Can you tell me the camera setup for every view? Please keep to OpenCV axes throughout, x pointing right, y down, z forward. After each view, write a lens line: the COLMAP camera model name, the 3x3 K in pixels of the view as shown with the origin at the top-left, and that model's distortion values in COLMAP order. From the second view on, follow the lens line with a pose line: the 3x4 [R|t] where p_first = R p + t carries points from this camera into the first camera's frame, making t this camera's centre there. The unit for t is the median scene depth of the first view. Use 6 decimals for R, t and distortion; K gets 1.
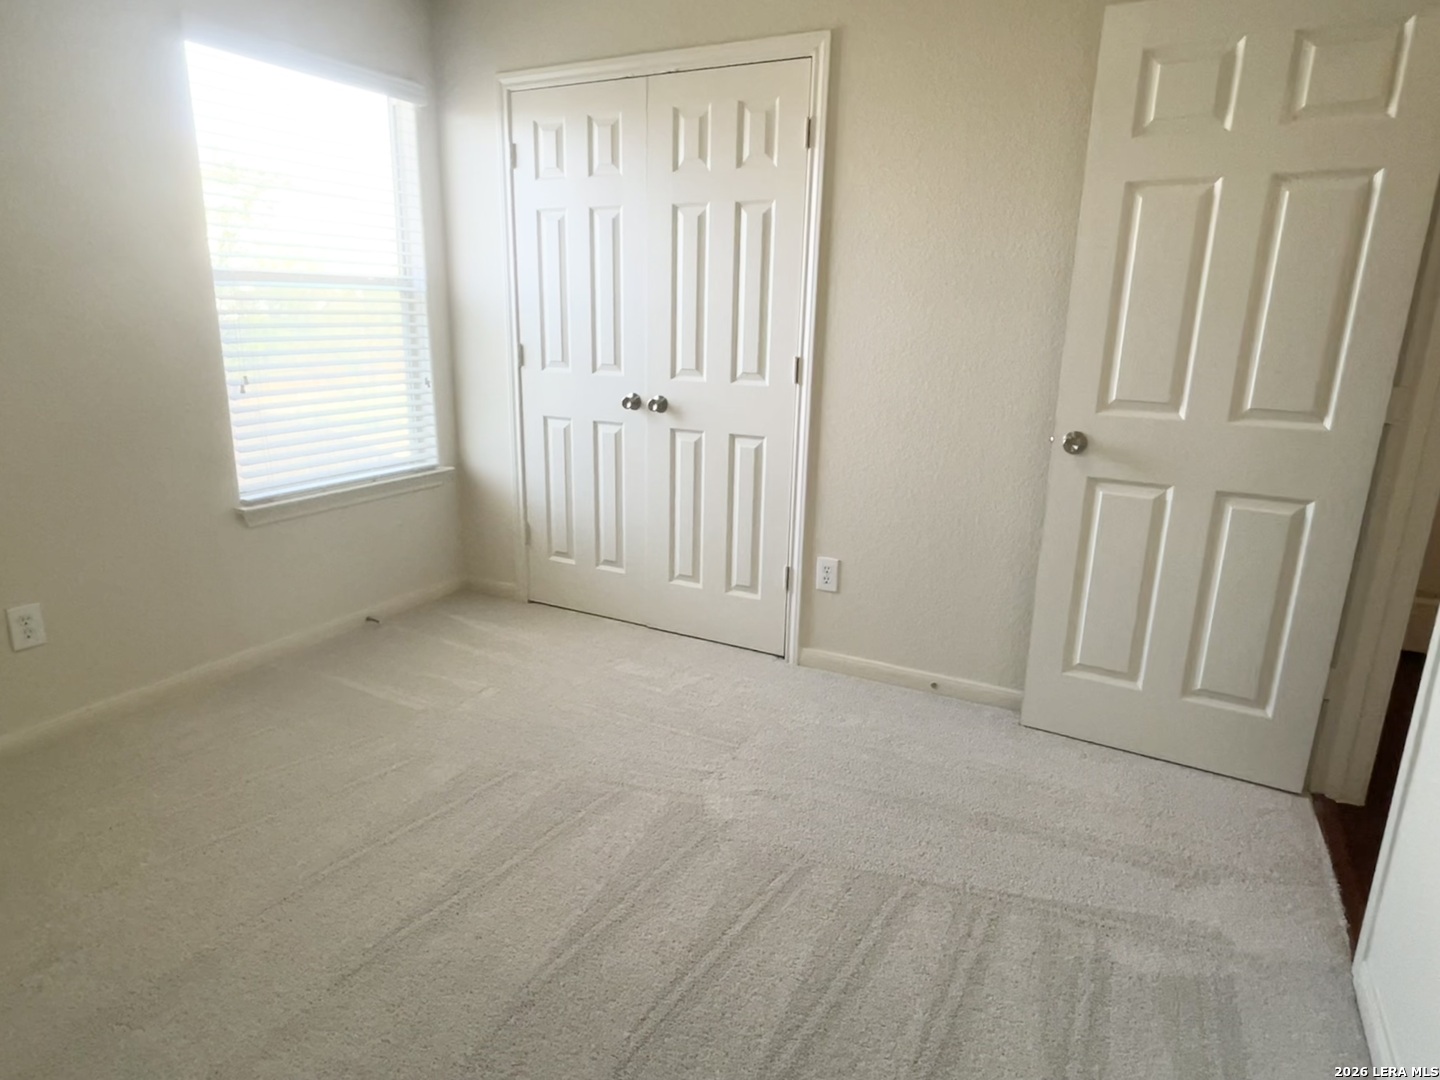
lens RADIAL K [[790.5, 0, 720.0], [0, 790.5, 540.0], [0, 0, 1]] dist [0.000638, 0.001467]
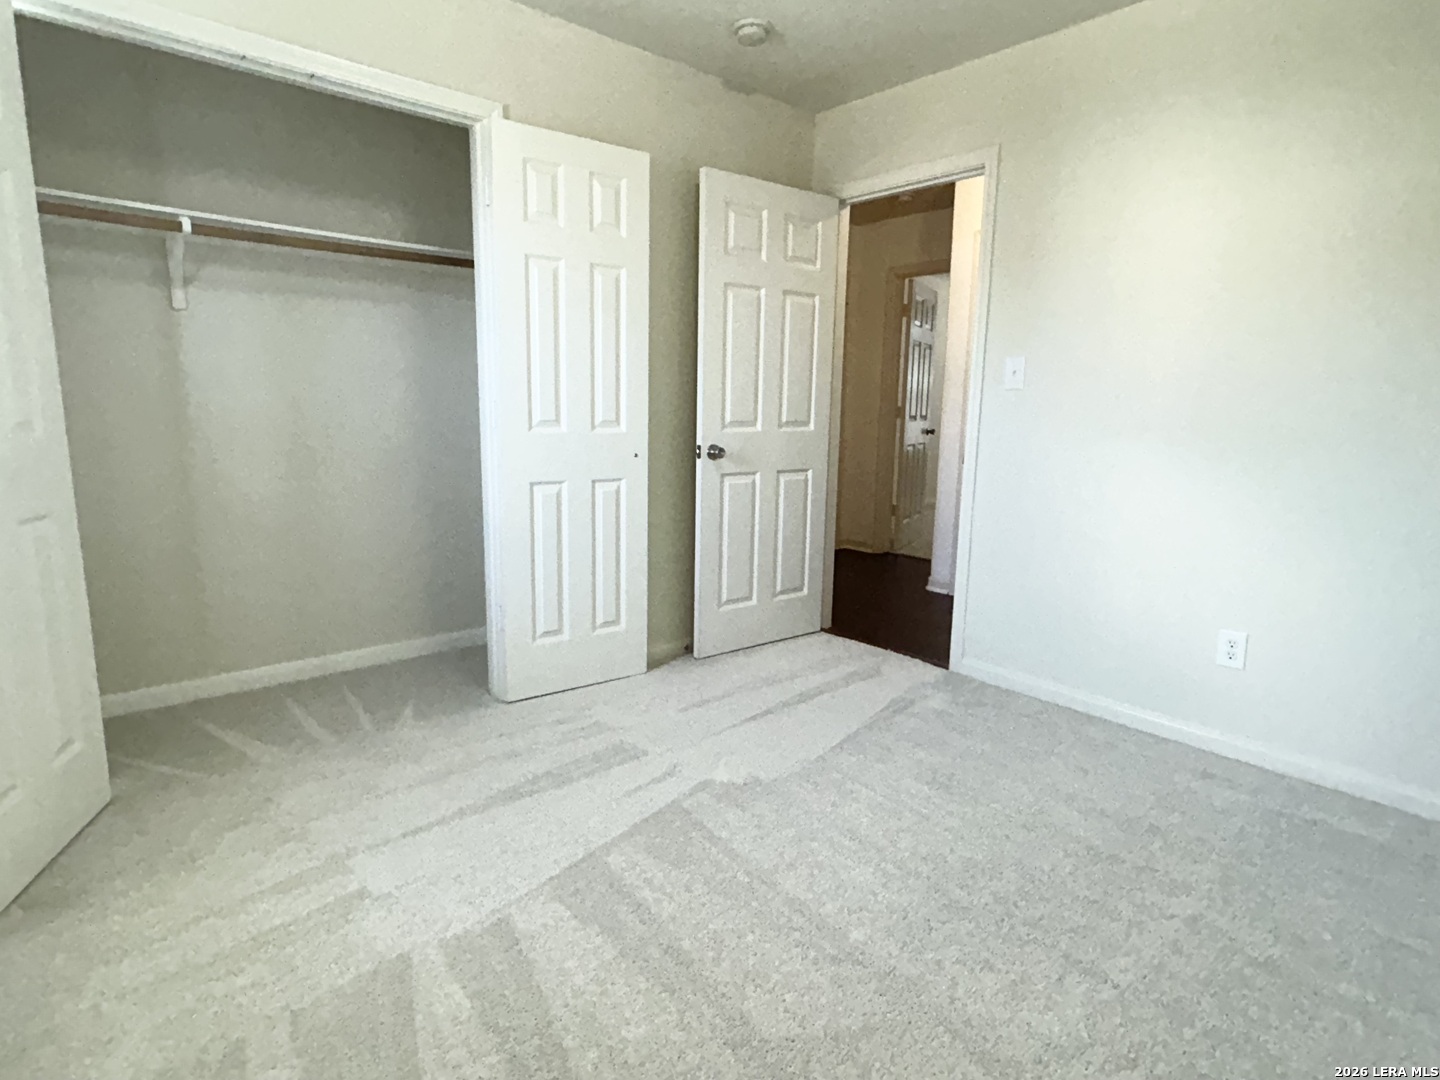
lens RADIAL K [[790.5, 0, 720.0], [0, 790.5, 540.0], [0, 0, 1]] dist [0.000638, 0.001467]
pose [[0.342349, -0.204925, 0.916953, -0.952132], [0.219418, 0.966378, 0.134050, -0.166326], [-0.913593, 0.155304, 0.375803, 0.481608]]
